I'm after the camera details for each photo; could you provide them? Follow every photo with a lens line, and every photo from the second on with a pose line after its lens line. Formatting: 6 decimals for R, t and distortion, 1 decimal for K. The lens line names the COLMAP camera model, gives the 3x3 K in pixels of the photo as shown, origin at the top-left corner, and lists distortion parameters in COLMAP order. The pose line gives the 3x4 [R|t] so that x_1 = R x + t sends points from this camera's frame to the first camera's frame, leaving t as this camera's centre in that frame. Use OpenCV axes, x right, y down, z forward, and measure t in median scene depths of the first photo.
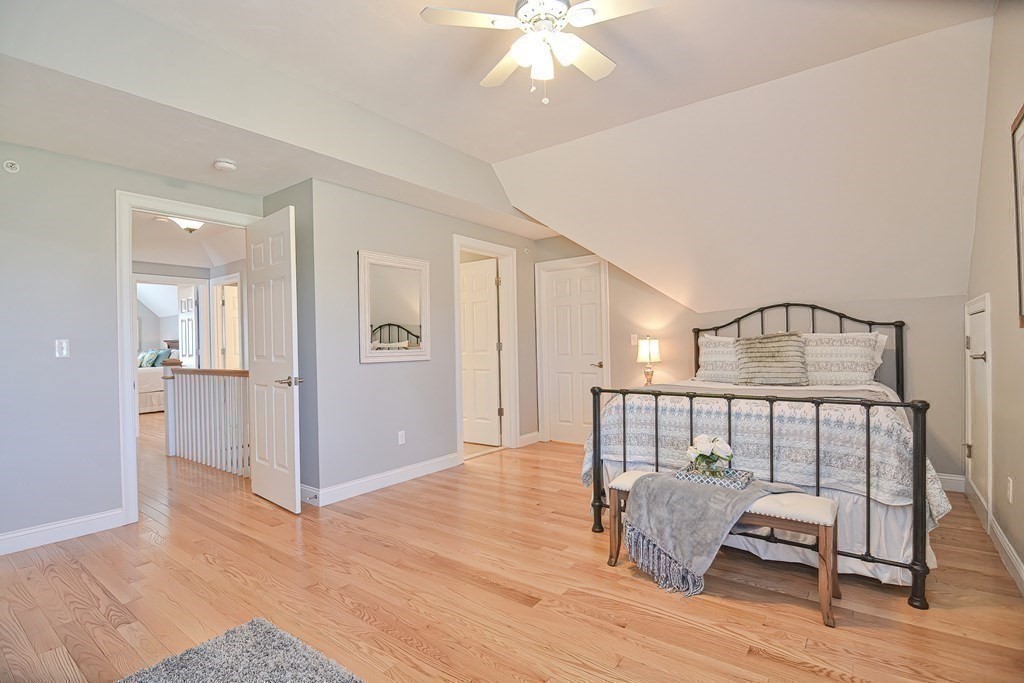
lens RADIAL K [[493.2, 0, 514.1], [0, 493.2, 346.4], [0, 0, 1]] dist [0.000021, -0.016713]
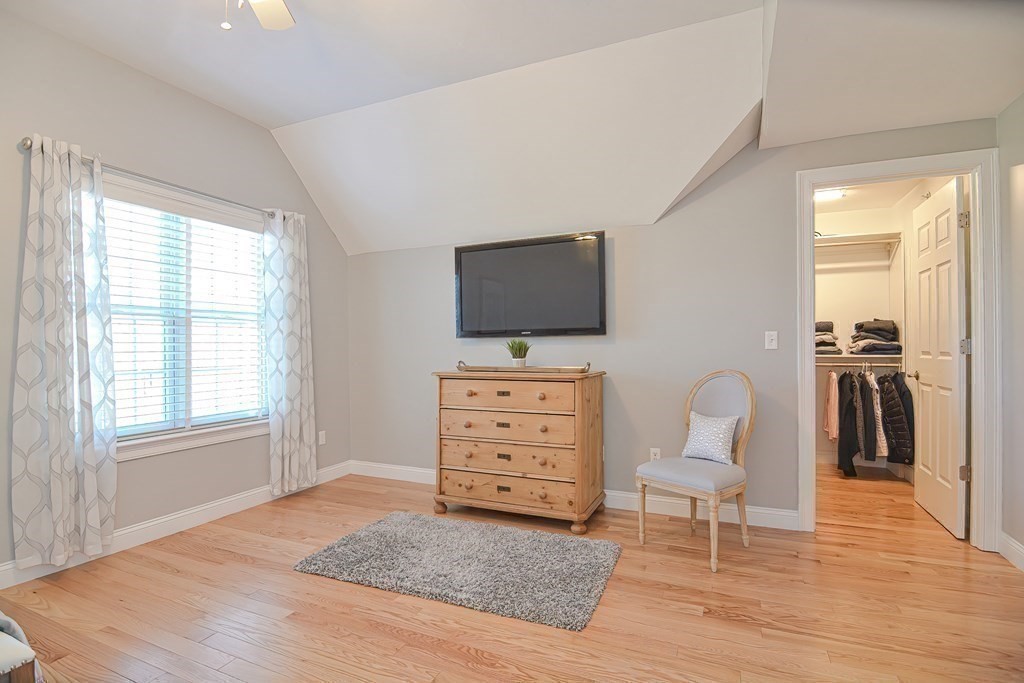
lens RADIAL K [[493.2, 0, 514.1], [0, 493.2, 346.4], [0, 0, 1]] dist [0.000021, -0.016713]
pose [[-0.973672, 0.029599, -0.226024, -0.197969], [0.027749, 0.999550, 0.011359, -0.005134], [0.226258, 0.004788, -0.974056, 1.951310]]
